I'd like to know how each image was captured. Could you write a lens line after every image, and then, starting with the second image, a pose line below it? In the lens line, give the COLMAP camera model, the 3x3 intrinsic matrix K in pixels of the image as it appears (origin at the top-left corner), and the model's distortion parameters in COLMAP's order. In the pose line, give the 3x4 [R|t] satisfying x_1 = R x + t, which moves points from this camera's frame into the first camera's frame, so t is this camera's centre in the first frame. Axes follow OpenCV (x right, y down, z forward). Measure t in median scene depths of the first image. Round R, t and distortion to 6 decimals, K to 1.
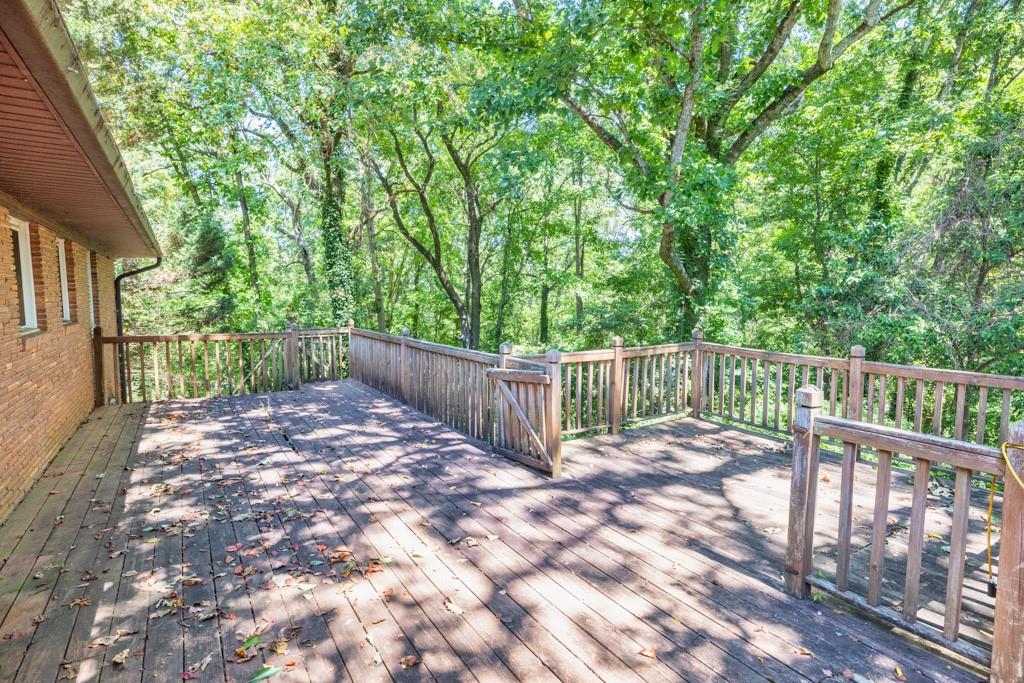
lens RADIAL K [[528.4, 0, 513.4], [0, 528.4, 346.4], [0, 0, 1]] dist [0.030622, -0.000004]
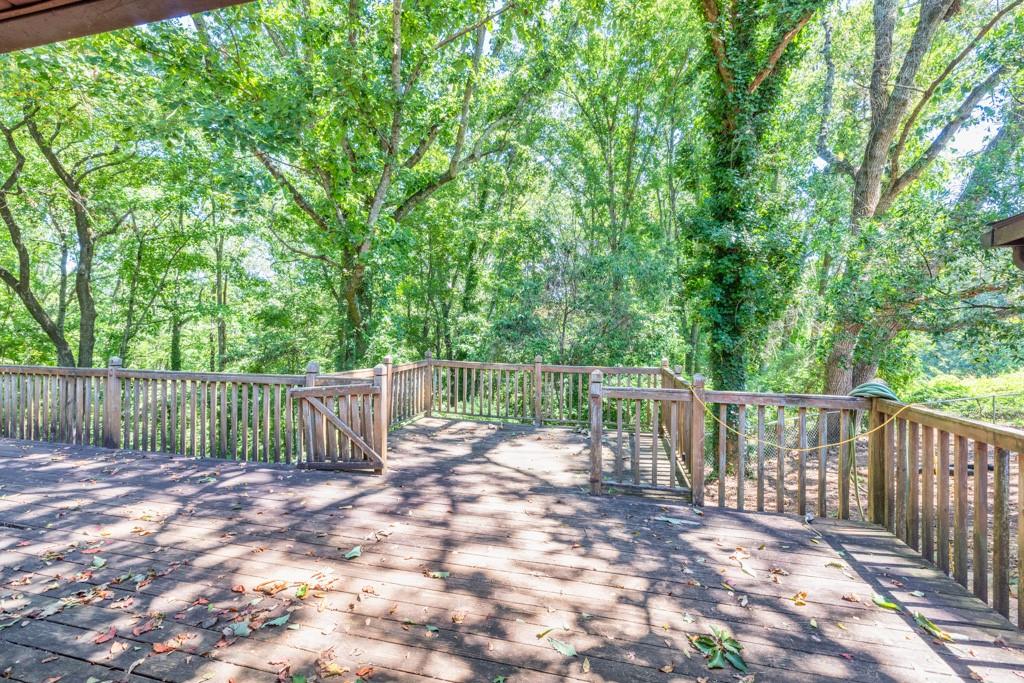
lens RADIAL K [[440.0, 0, 512.5], [0, 440.0, 336.9], [0, 0, 1]] dist [0.000783, 0.000429]
pose [[0.718406, 0.000091, 0.695624, -0.362351], [0.062327, 0.995970, -0.064498, 0.030488], [-0.692826, 0.089691, 0.715505, 0.145302]]
